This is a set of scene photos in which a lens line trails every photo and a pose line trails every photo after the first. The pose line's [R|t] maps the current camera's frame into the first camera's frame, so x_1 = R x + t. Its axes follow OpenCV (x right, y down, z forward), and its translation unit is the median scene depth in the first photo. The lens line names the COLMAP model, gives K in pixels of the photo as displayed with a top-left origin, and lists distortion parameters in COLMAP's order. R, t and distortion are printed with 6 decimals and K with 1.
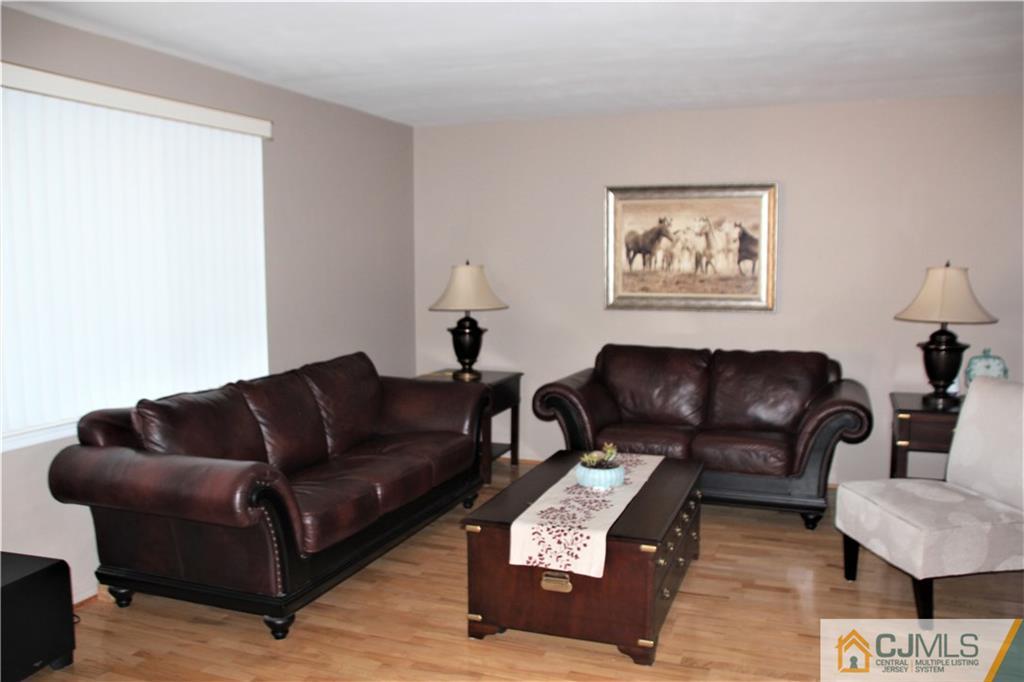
lens RADIAL K [[860.0, 0, 512.0], [0, 860.0, 341.0], [0, 0, 1]] dist [-0.155438, 0.155848]
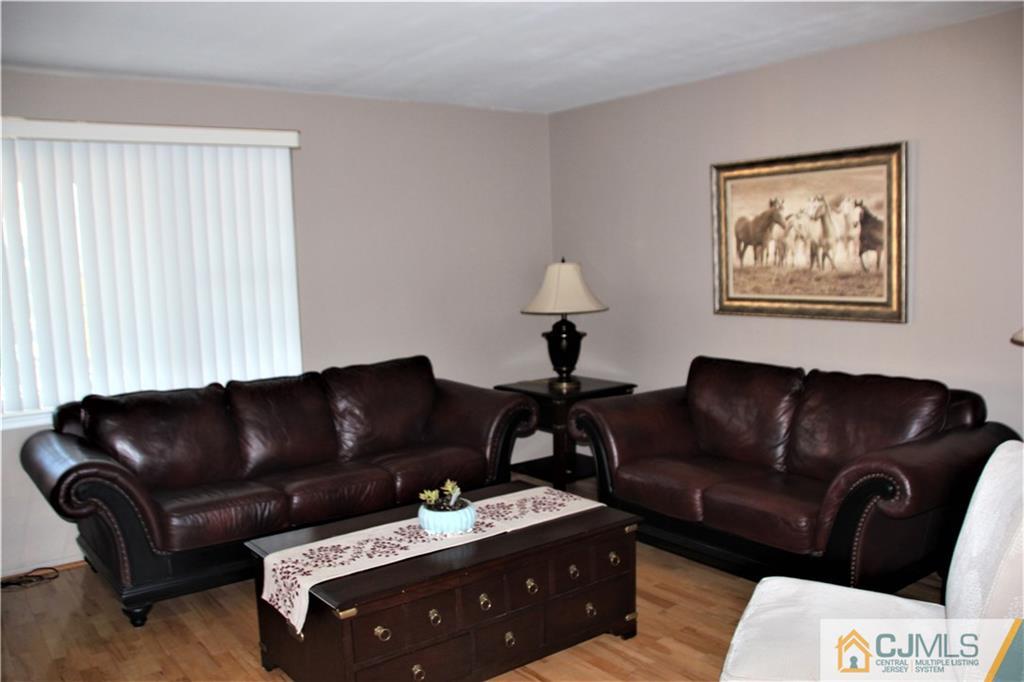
lens RADIAL K [[860.0, 0, 512.0], [0, 860.0, 341.0], [0, 0, 1]] dist [-0.155438, 0.155848]
pose [[0.843611, 0.029167, -0.536162, 0.400282], [-0.021878, 0.999562, 0.019953, -0.023803], [0.536509, -0.005102, 0.843879, 0.211498]]
